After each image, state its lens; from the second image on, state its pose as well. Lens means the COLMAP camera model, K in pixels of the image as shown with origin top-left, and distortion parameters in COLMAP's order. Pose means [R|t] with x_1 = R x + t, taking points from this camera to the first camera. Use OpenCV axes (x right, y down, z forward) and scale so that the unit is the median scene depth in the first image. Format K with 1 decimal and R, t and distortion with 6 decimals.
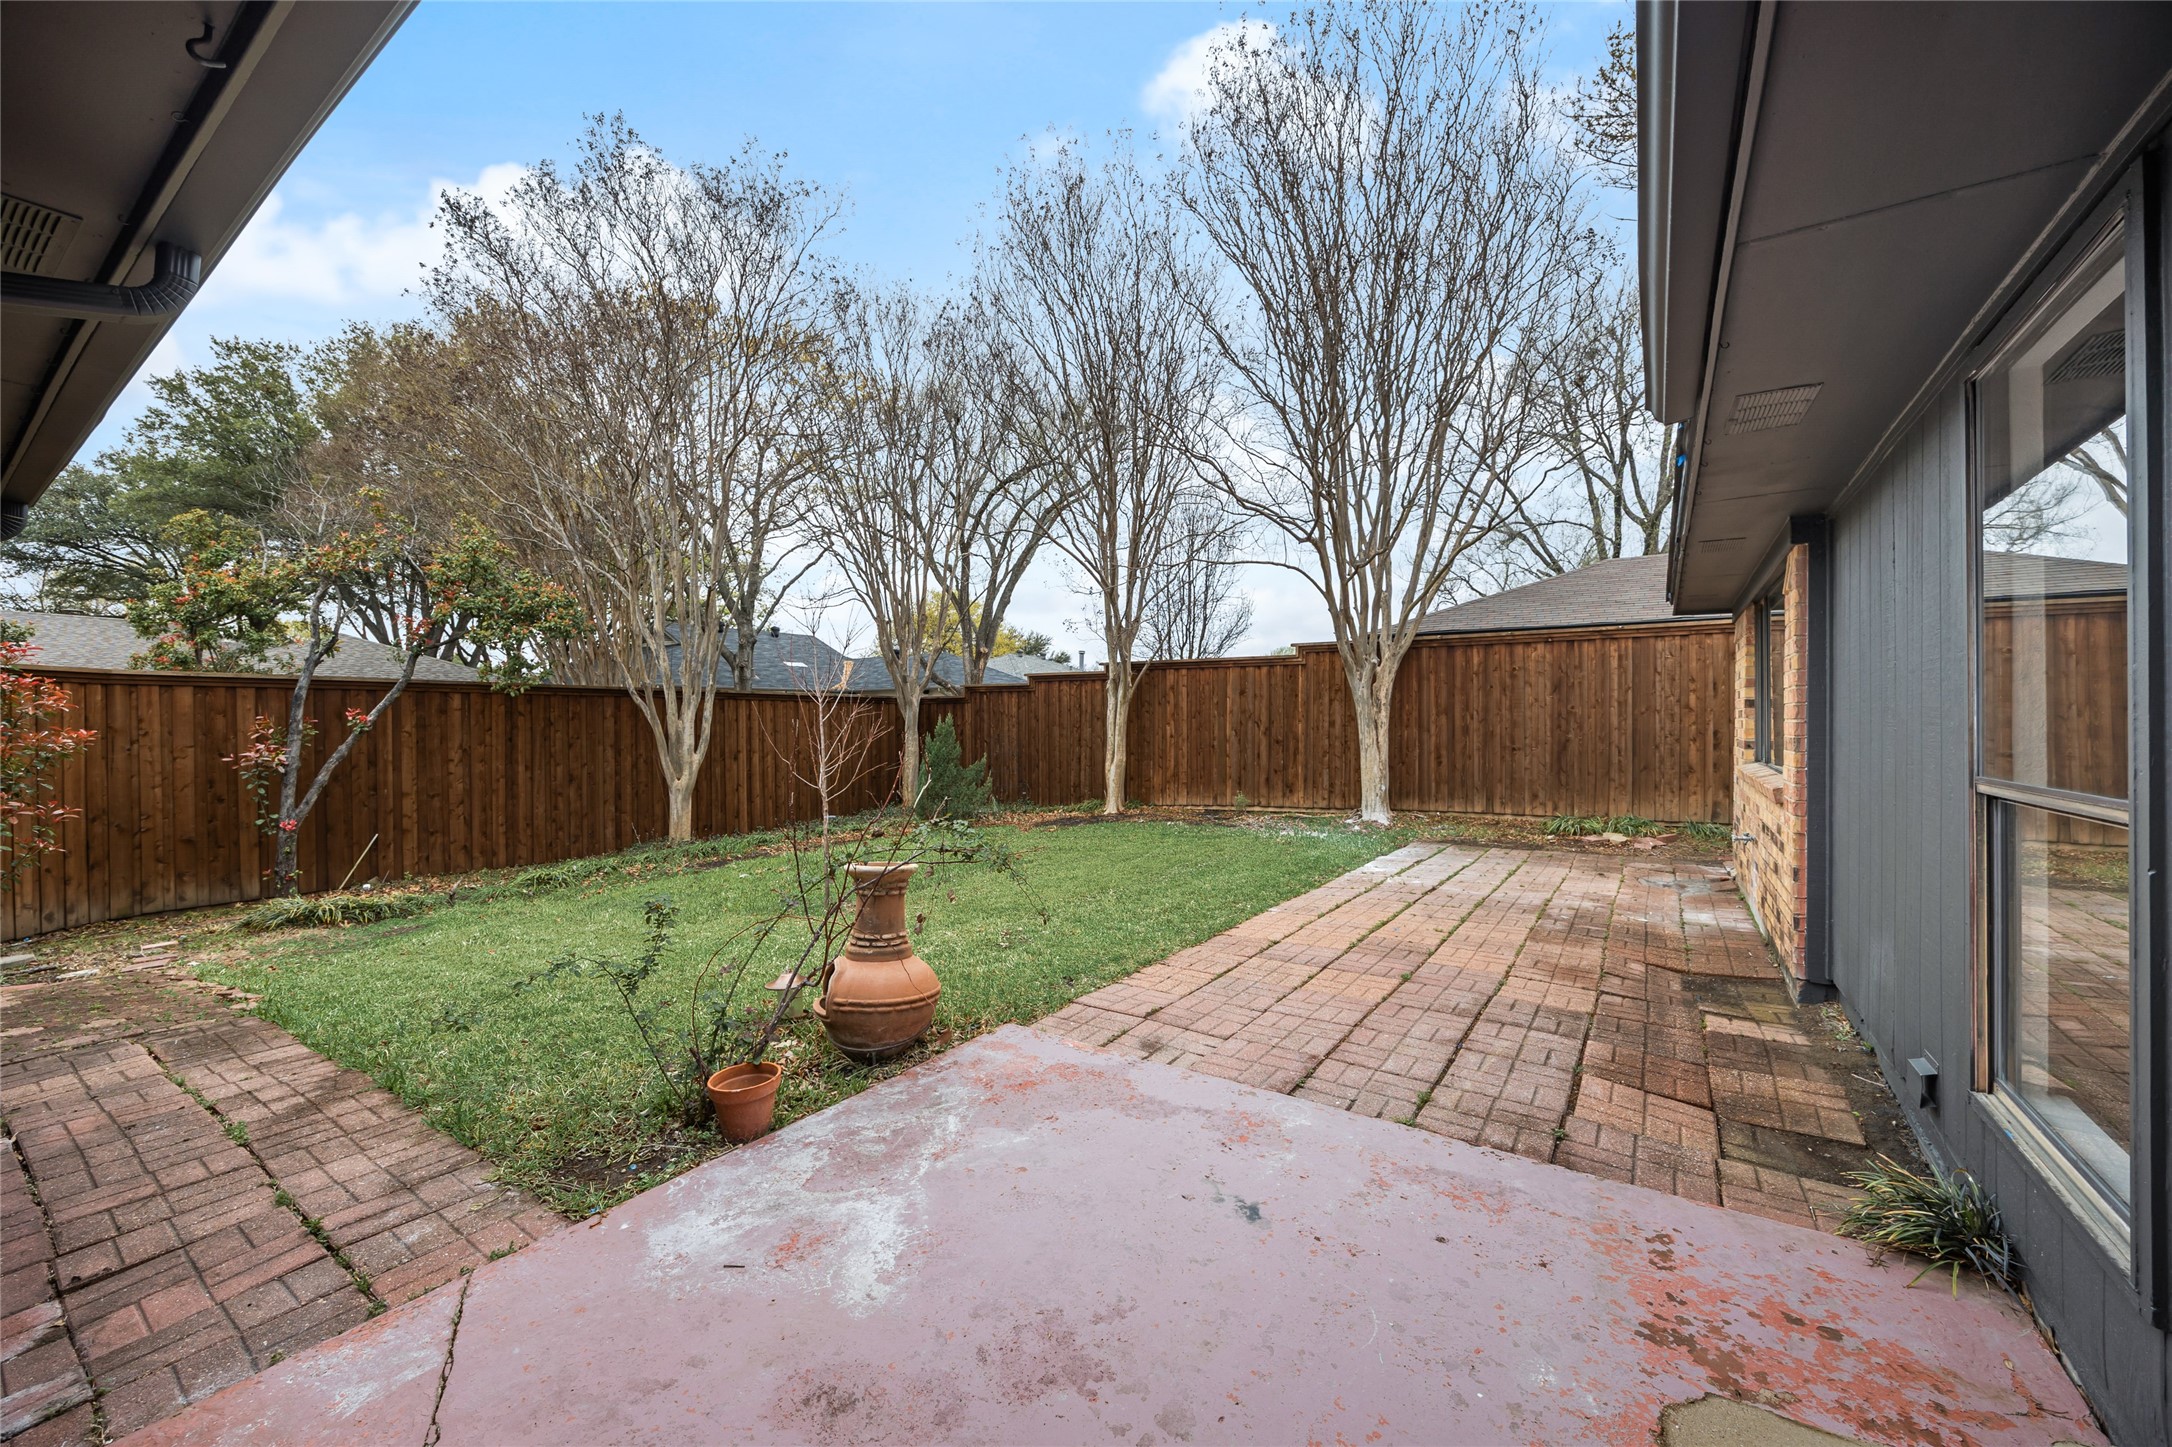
lens RADIAL K [[833.1, 0, 1091.7], [0, 833.1, 720.6], [0, 0, 1]] dist [-0.000210, -0.000161]
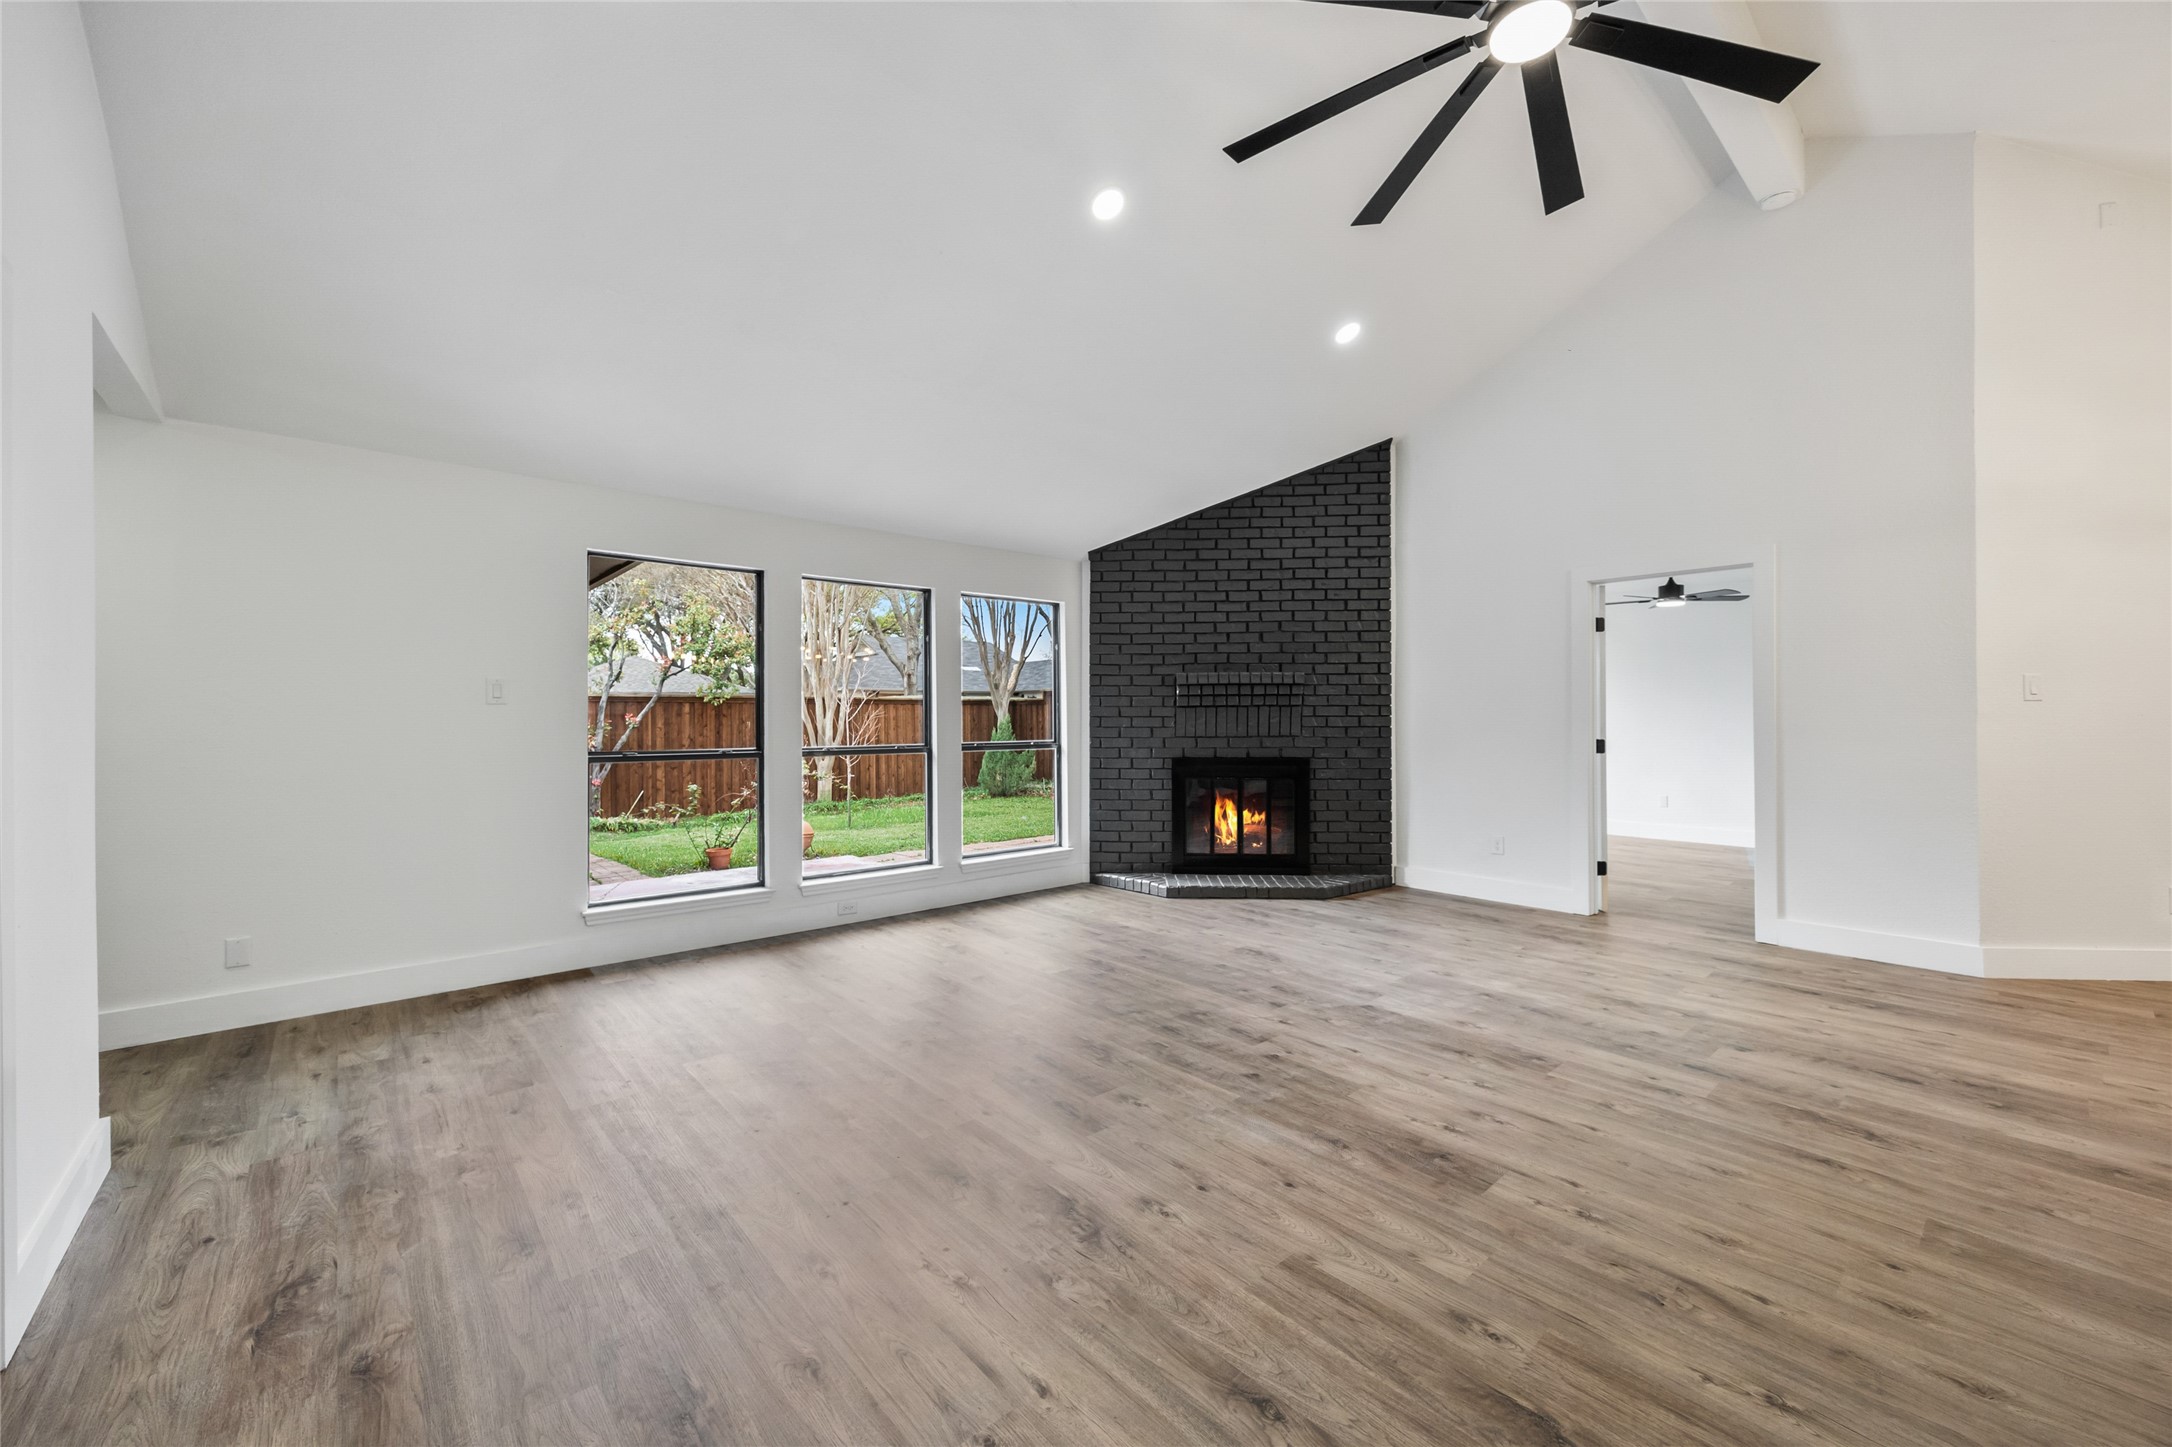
lens RADIAL K [[852.3, 0, 1093.7], [0, 852.3, 716.1], [0, 0, 1]] dist [-0.000783, 0.000022]
pose [[0.968451, -0.004678, -0.249160, 0.398997], [0.004926, 0.999988, 0.000372, -0.005044], [0.249155, -0.001587, 0.968462, -0.381274]]
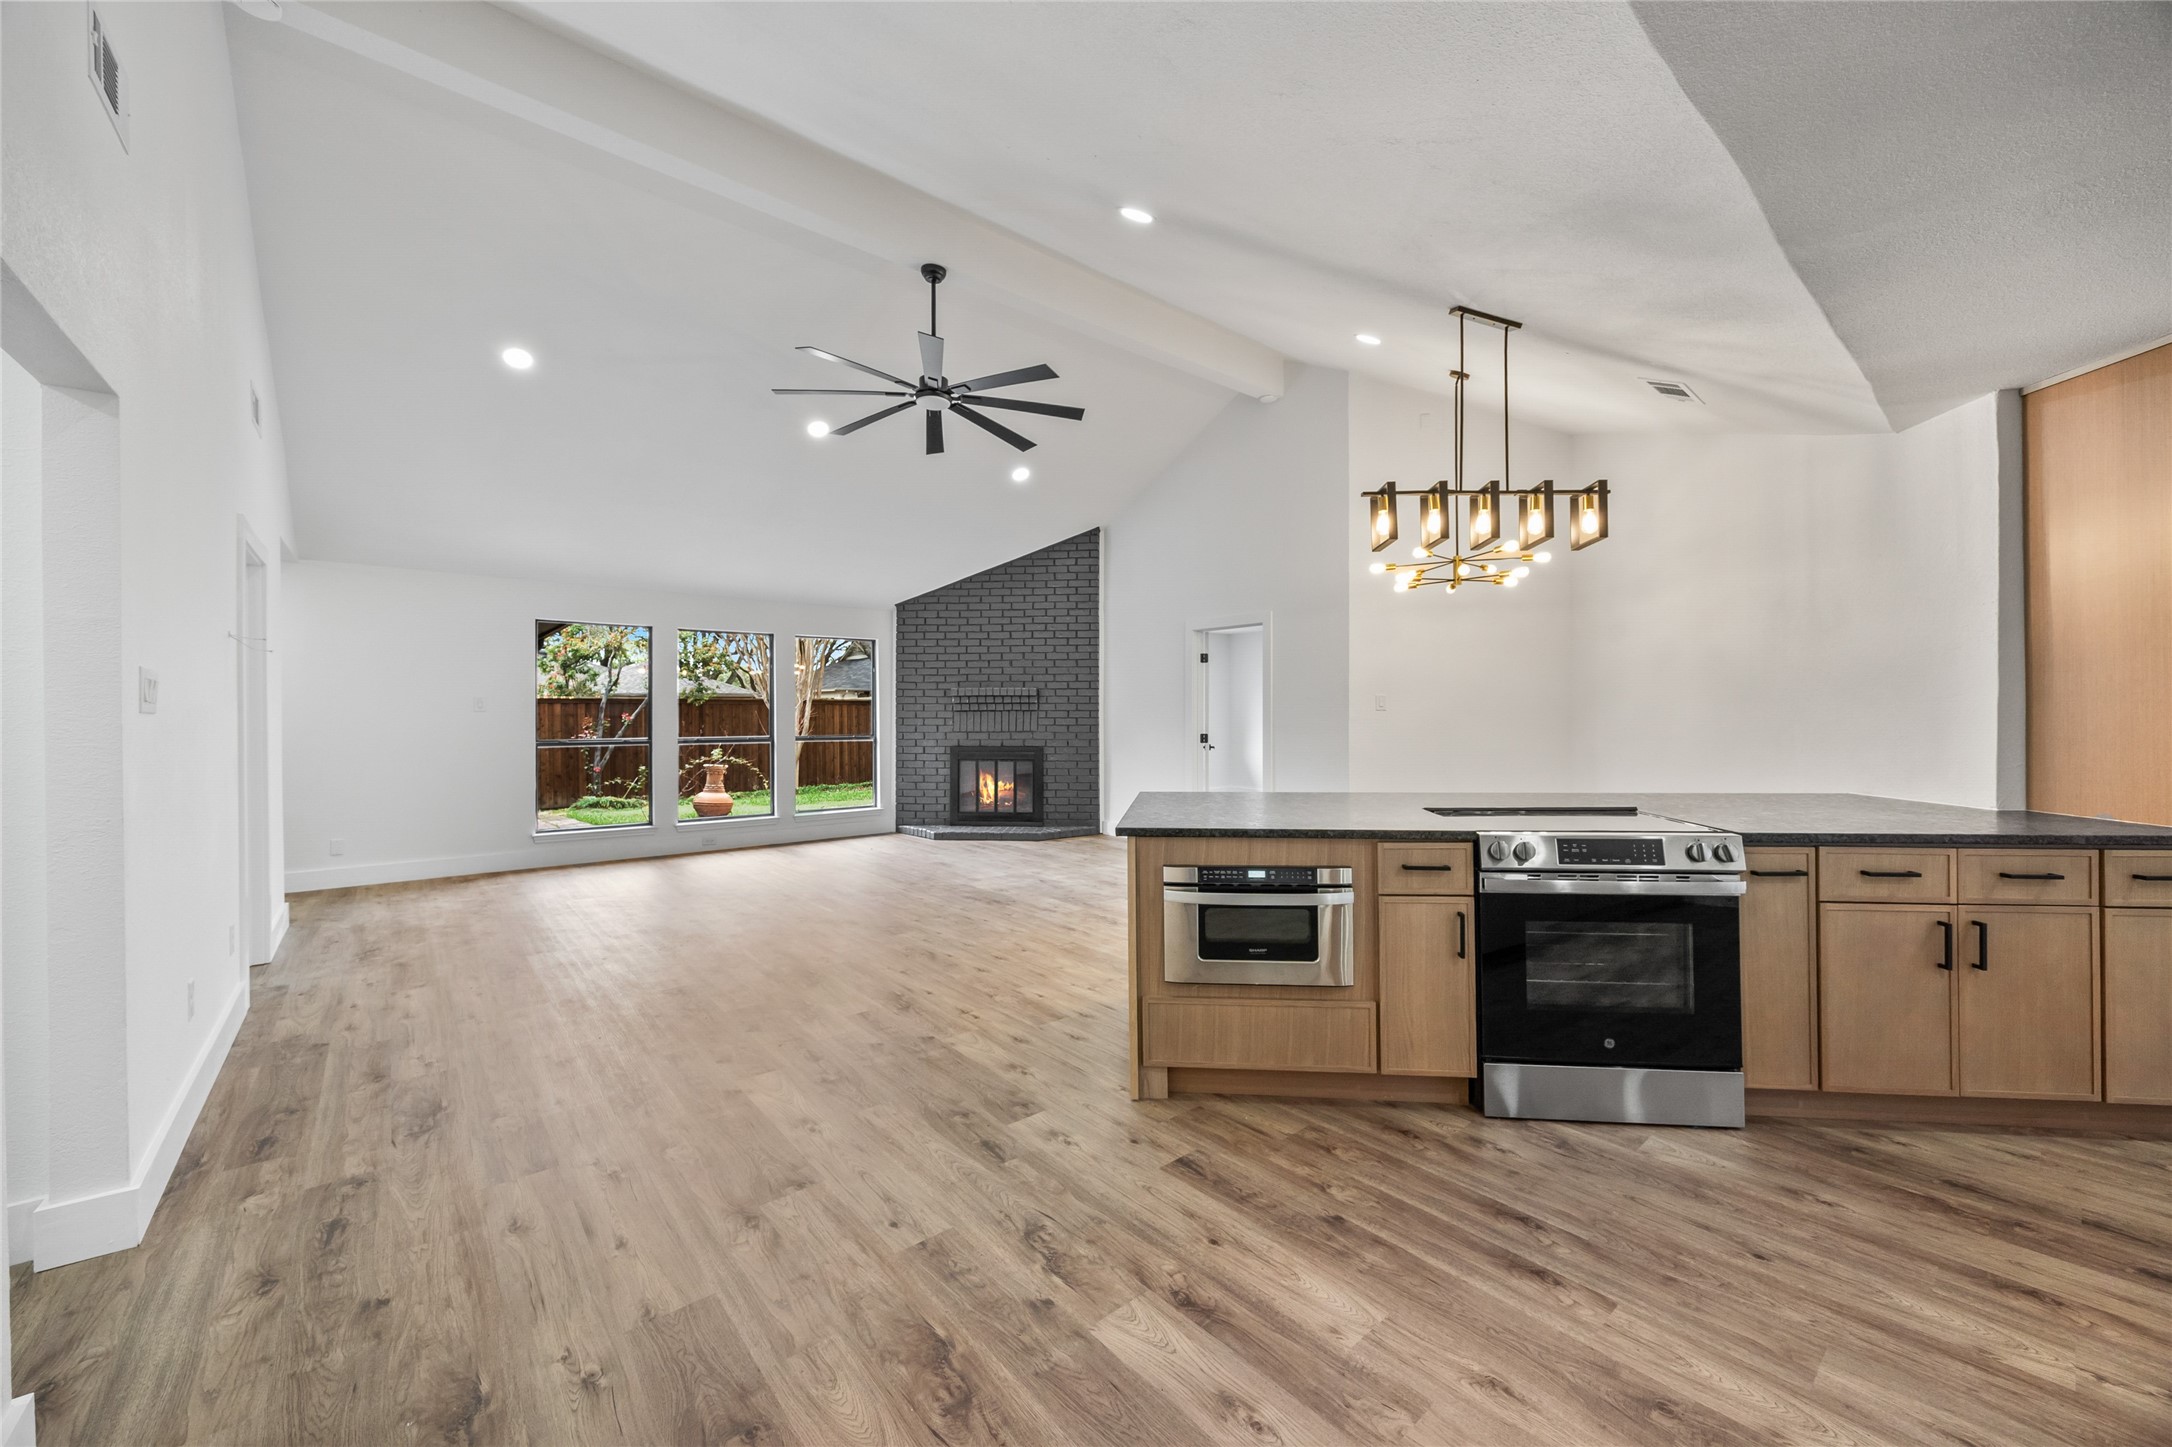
lens RADIAL K [[828.2, 0, 1086.9], [0, 828.2, 714.2], [0, 0, 1]] dist [-0.000471, -0.000393]
pose [[0.962068, -0.002954, -0.272795, 0.672900], [0.003081, 0.999995, 0.000036, -0.007591], [0.272794, -0.000875, 0.962072, -0.567776]]
